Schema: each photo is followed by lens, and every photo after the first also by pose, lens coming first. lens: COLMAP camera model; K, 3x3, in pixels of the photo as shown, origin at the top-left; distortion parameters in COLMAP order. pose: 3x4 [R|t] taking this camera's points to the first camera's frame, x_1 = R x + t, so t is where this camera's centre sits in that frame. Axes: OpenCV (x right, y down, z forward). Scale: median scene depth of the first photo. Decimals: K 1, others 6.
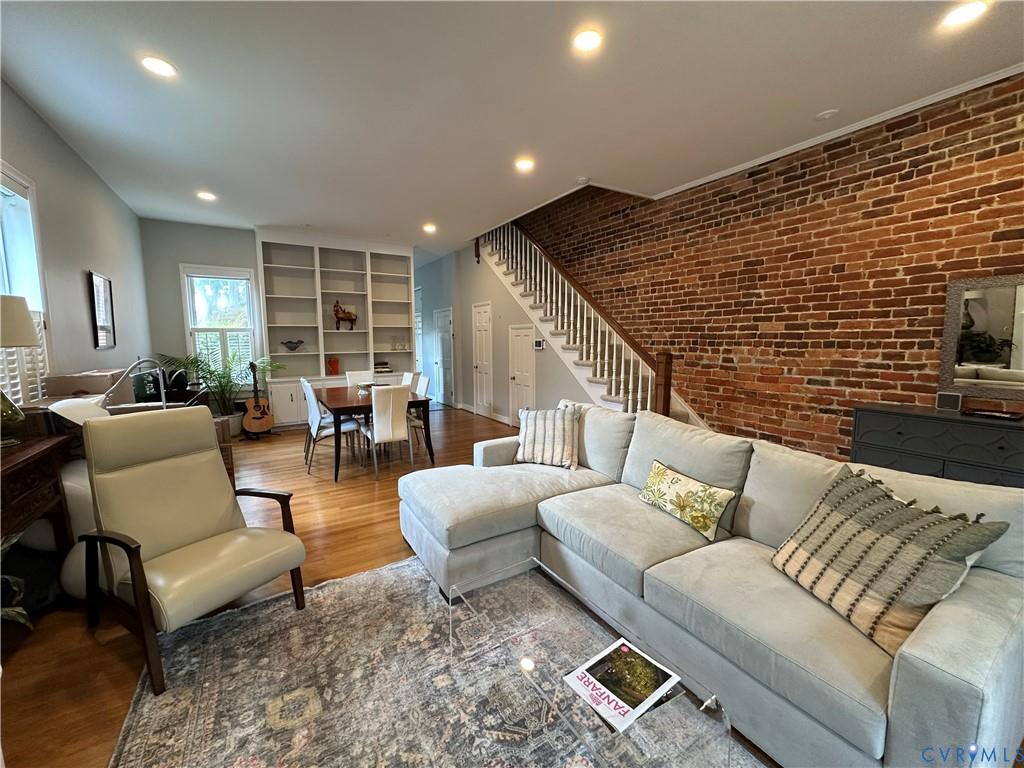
lens RADIAL K [[409.6, 0, 510.6], [0, 409.6, 384.6], [0, 0, 1]] dist [0.003291, -0.000486]
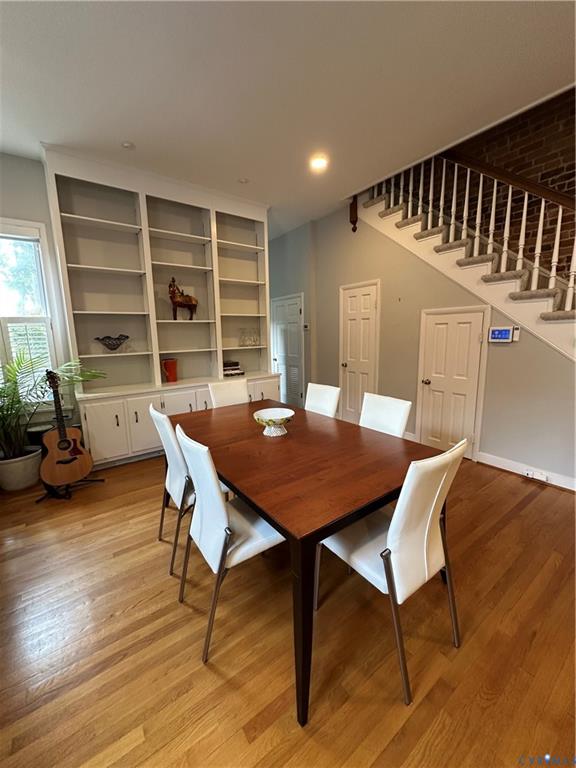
lens RADIAL K [[307.2, 0, 289.9], [0, 307.2, 383.1], [0, 0, 1]] dist [0.003291, -0.000486]
pose [[0.996575, -0.027307, 0.078060, -0.272980], [0.023096, 0.998254, 0.054358, -0.047856], [-0.079408, -0.052369, 0.995466, 0.452014]]
